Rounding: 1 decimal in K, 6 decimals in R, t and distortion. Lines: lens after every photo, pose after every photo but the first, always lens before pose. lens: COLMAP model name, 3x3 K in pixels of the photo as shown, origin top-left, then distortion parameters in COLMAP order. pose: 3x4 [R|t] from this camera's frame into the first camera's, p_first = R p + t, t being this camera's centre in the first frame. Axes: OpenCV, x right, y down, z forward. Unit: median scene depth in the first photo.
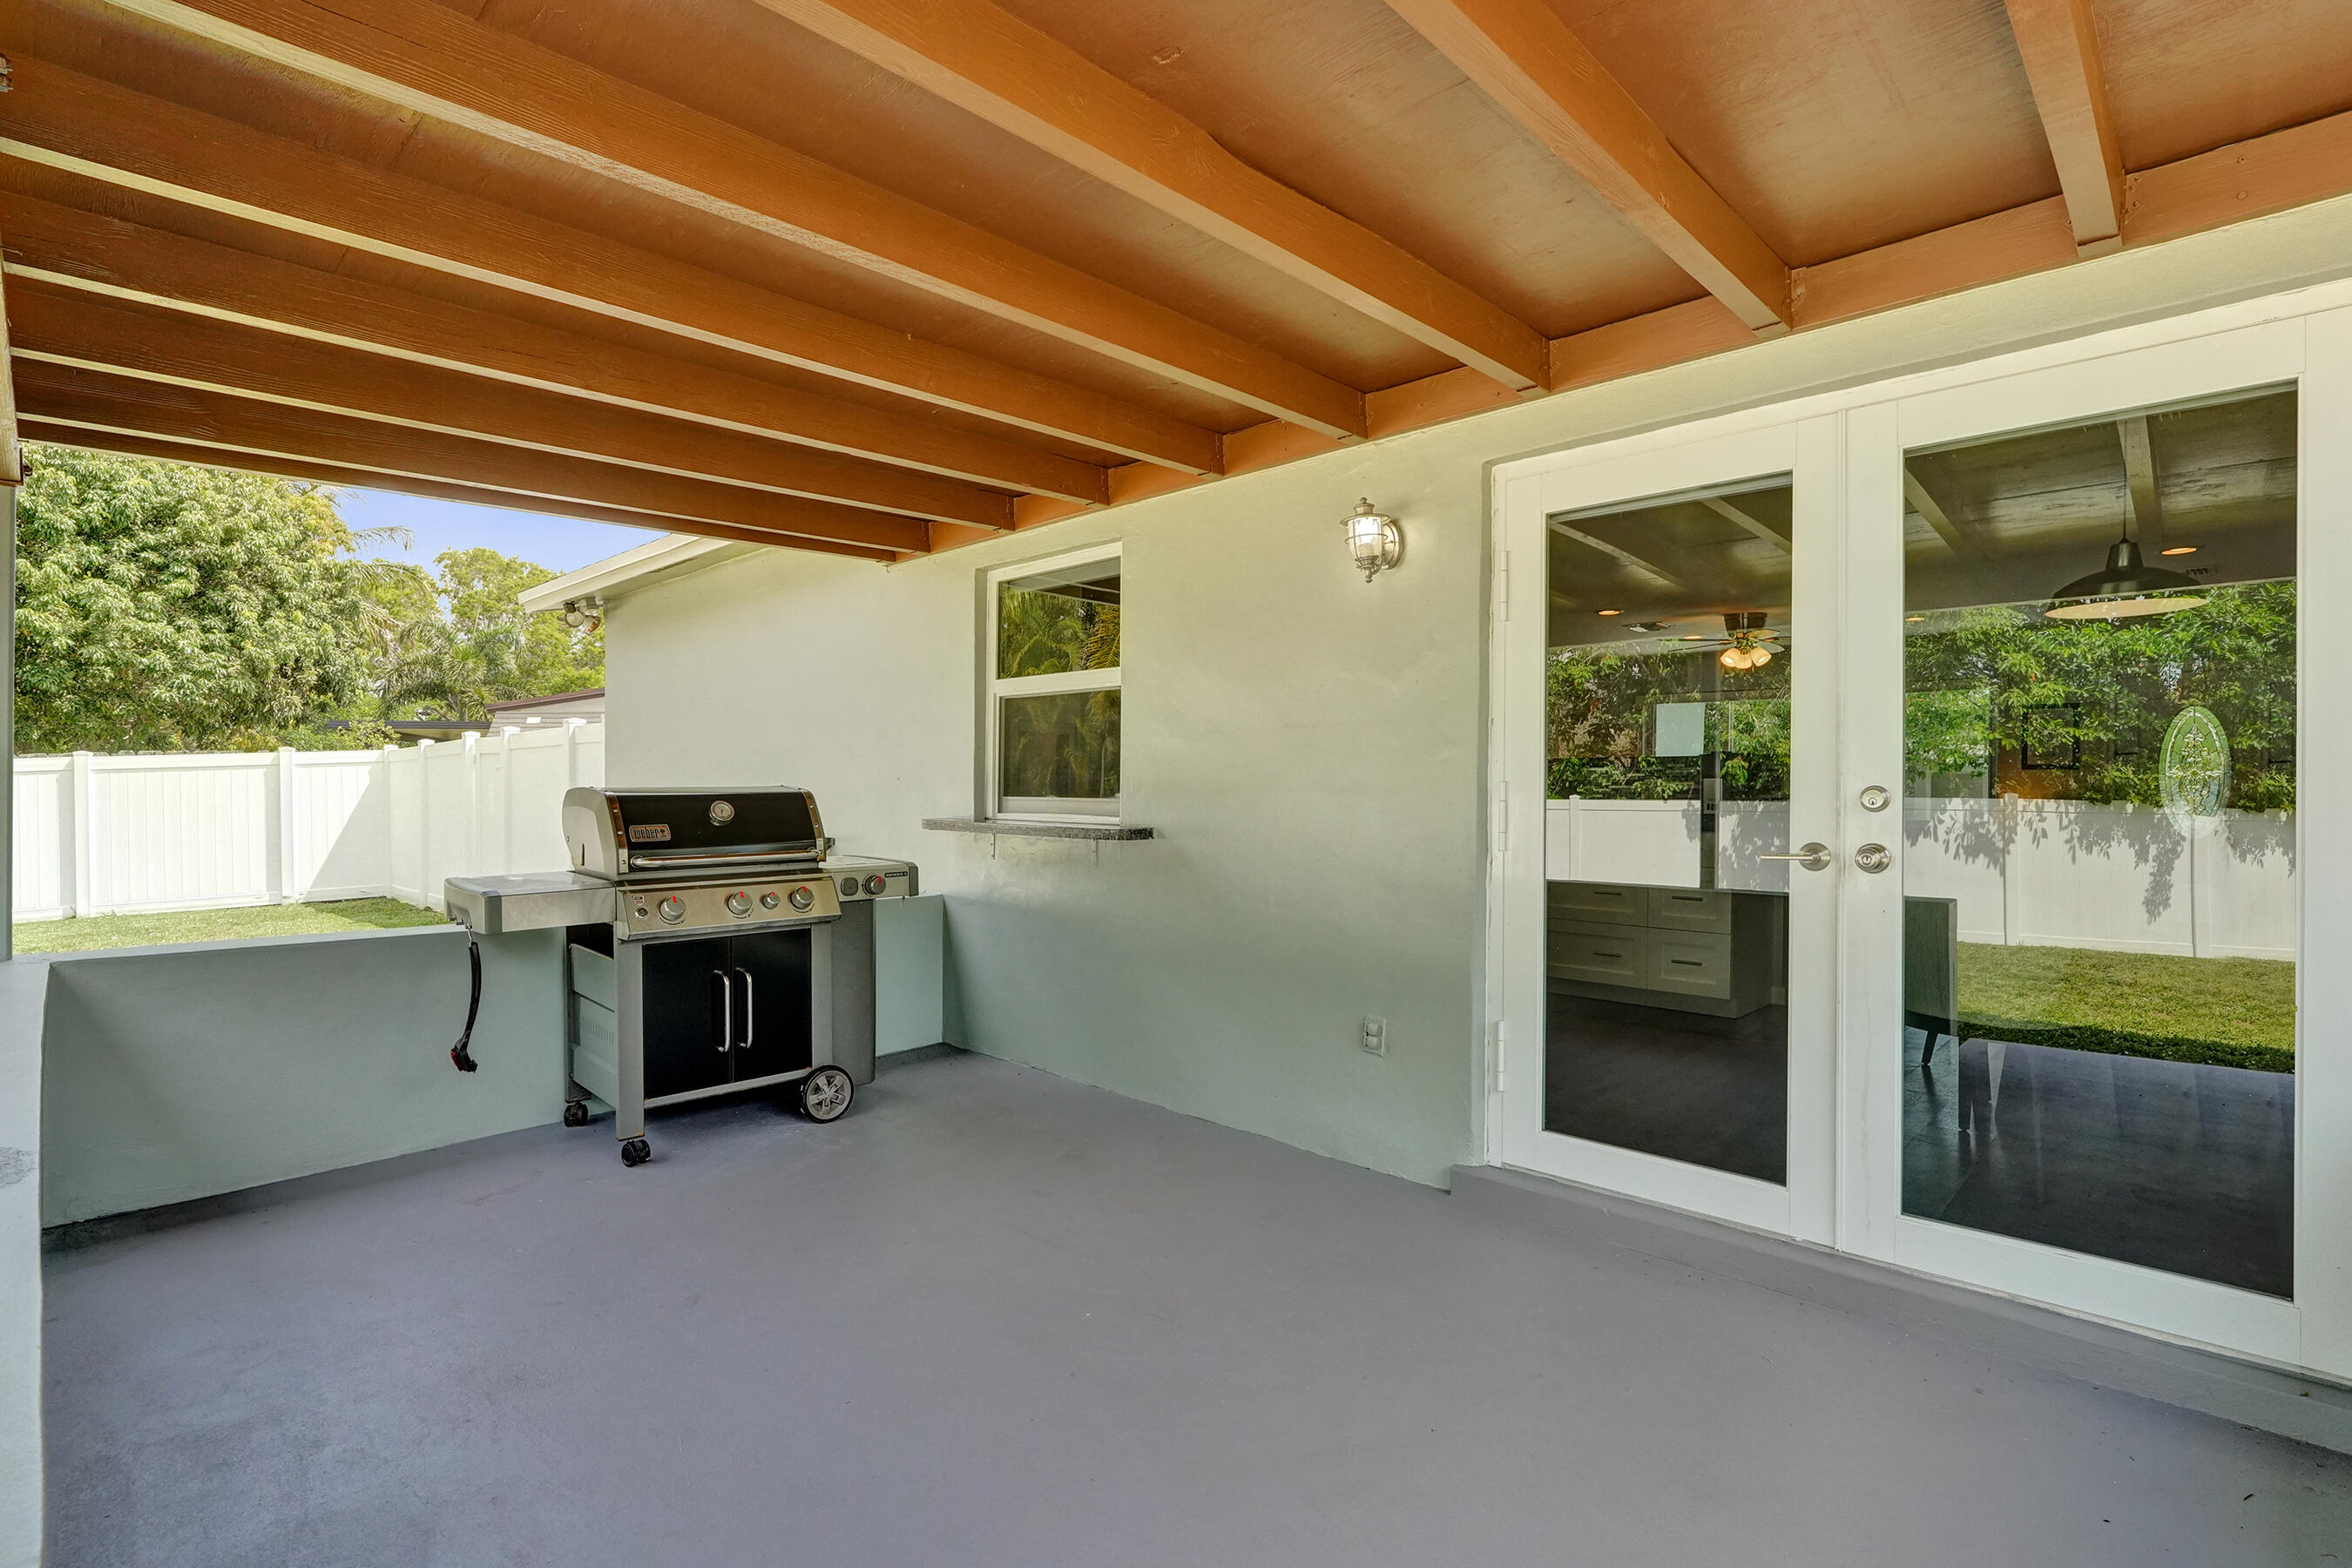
lens RADIAL K [[1100.5, 0, 1176.8], [0, 1100.5, 795.9], [0, 0, 1]] dist [-0.008352, -0.000351]
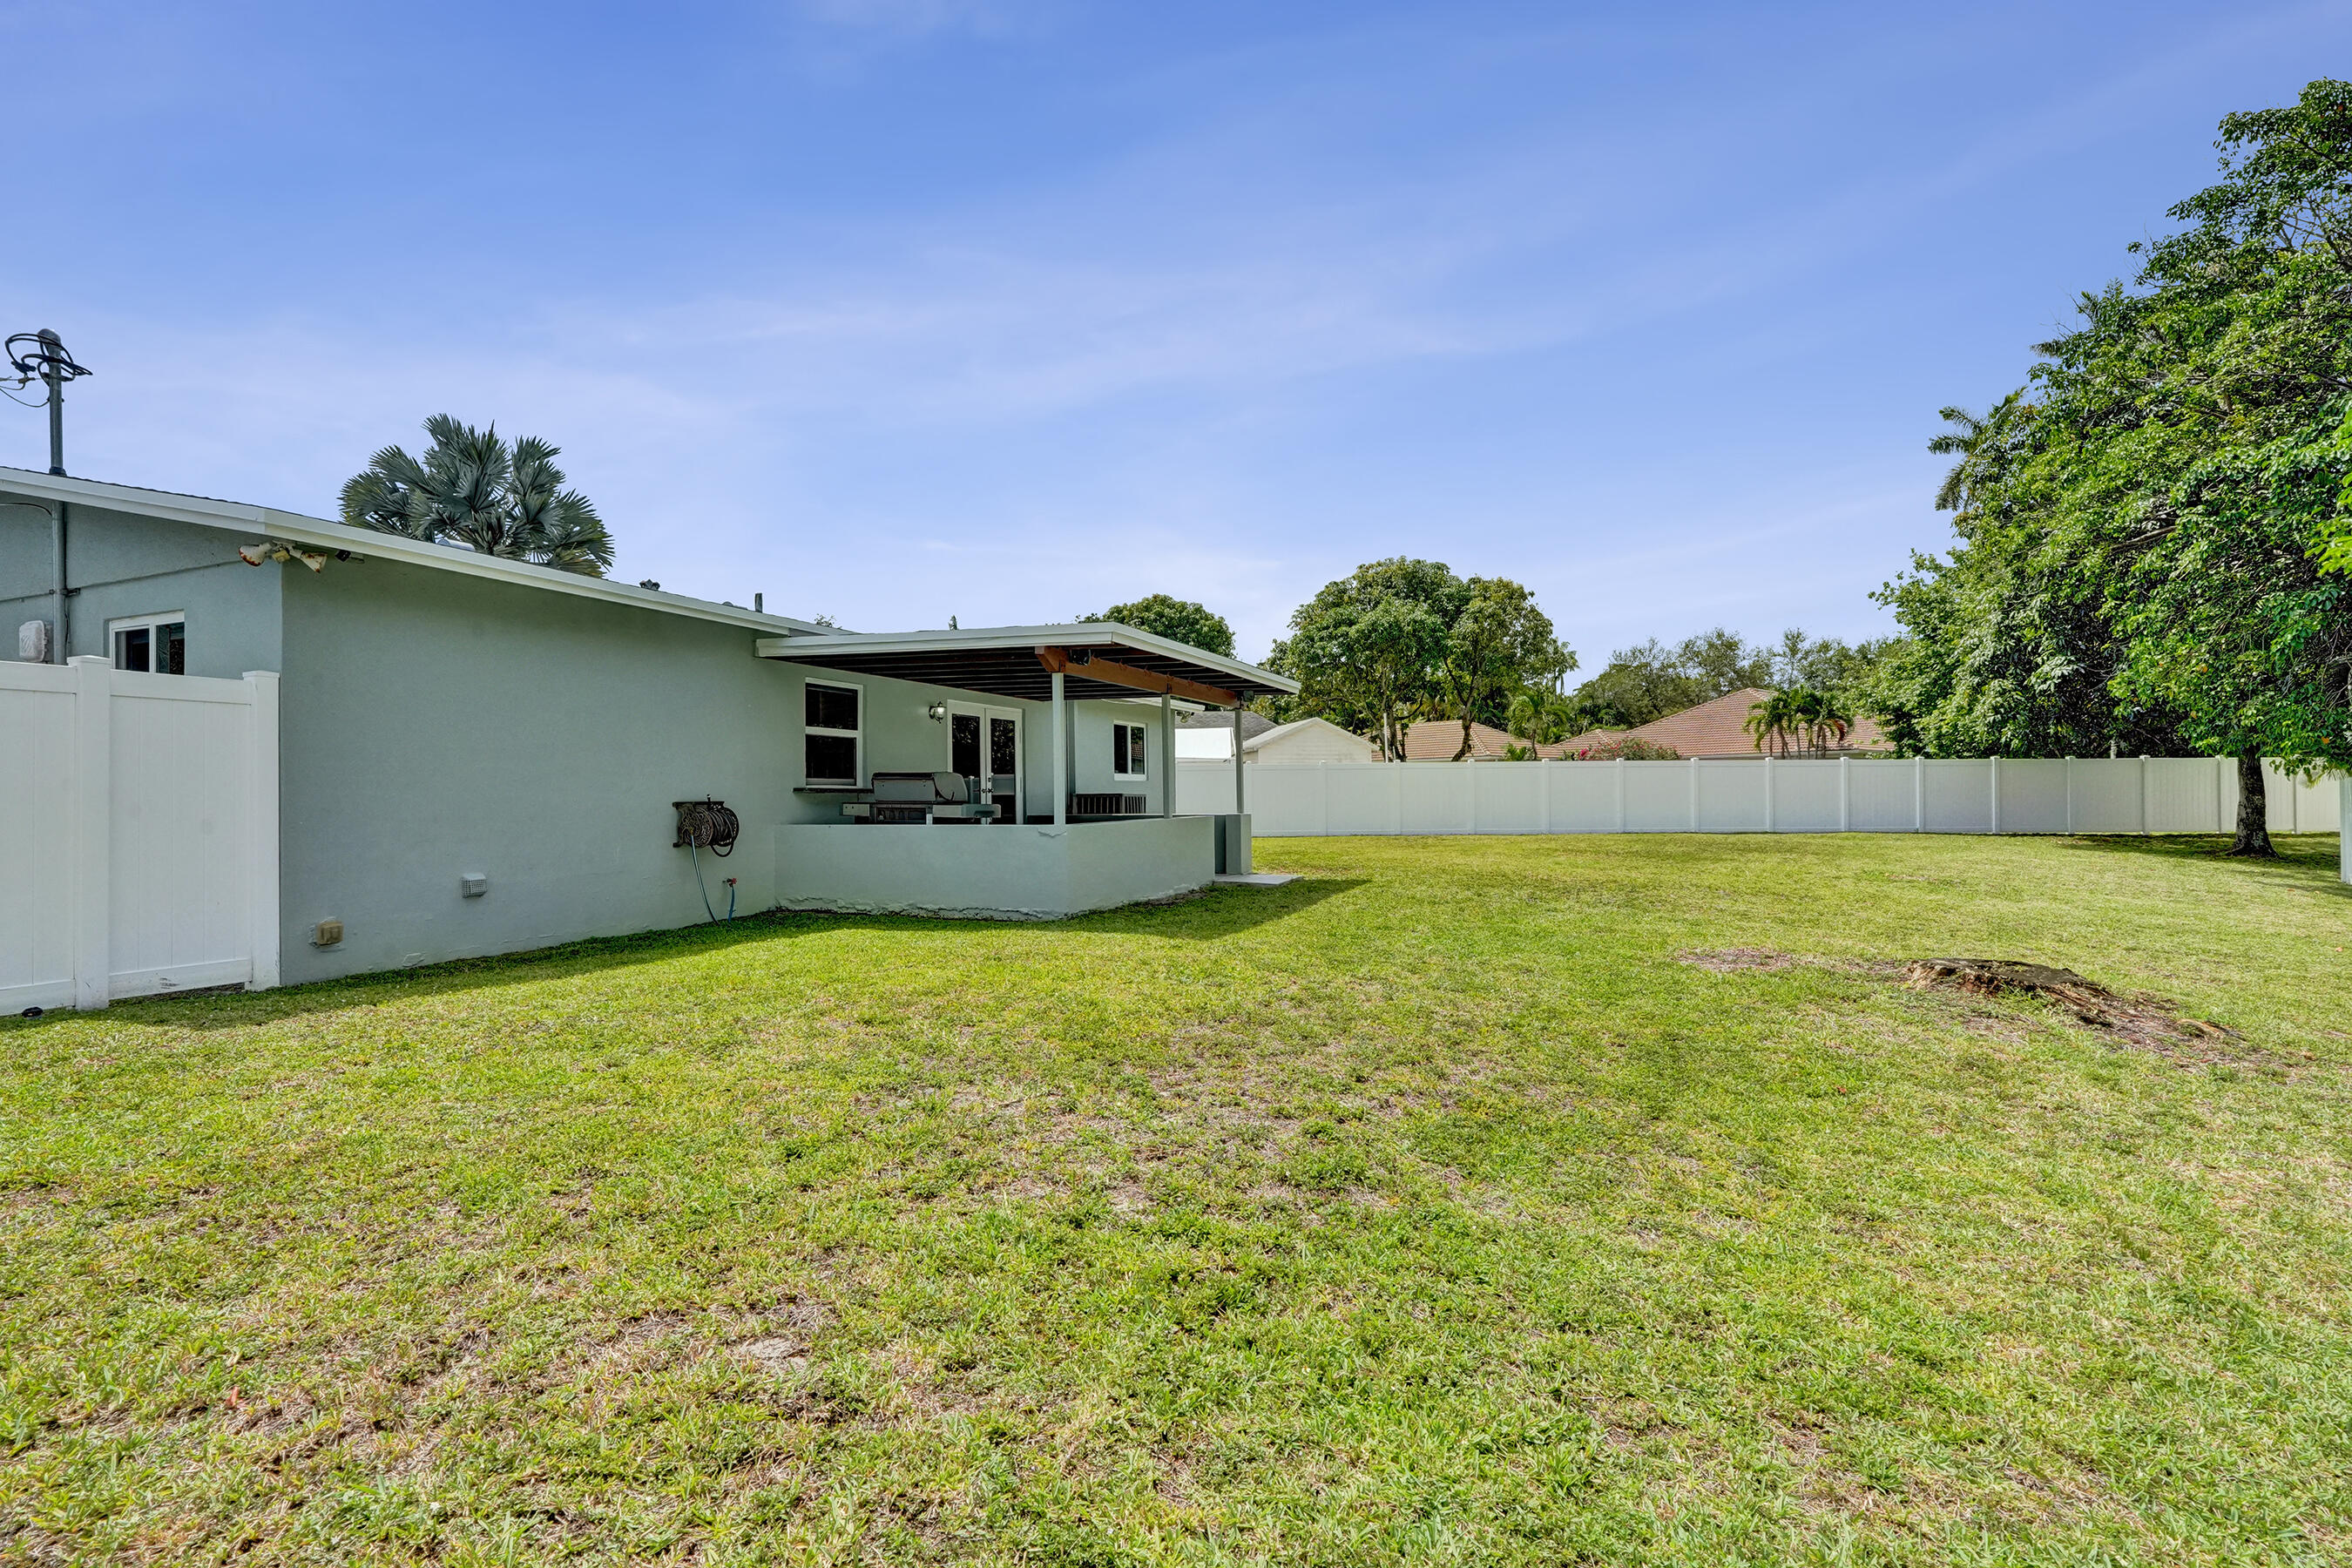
lens RADIAL K [[1100.5, 0, 1176.8], [0, 1100.5, 795.9], [0, 0, 1]] dist [-0.008352, -0.000351]
pose [[-0.381782, 0.002863, 0.924248, -2.968654], [0.017985, 0.999829, 0.004332, 0.047907], [-0.924077, 0.018277, -0.381768, 1.365838]]
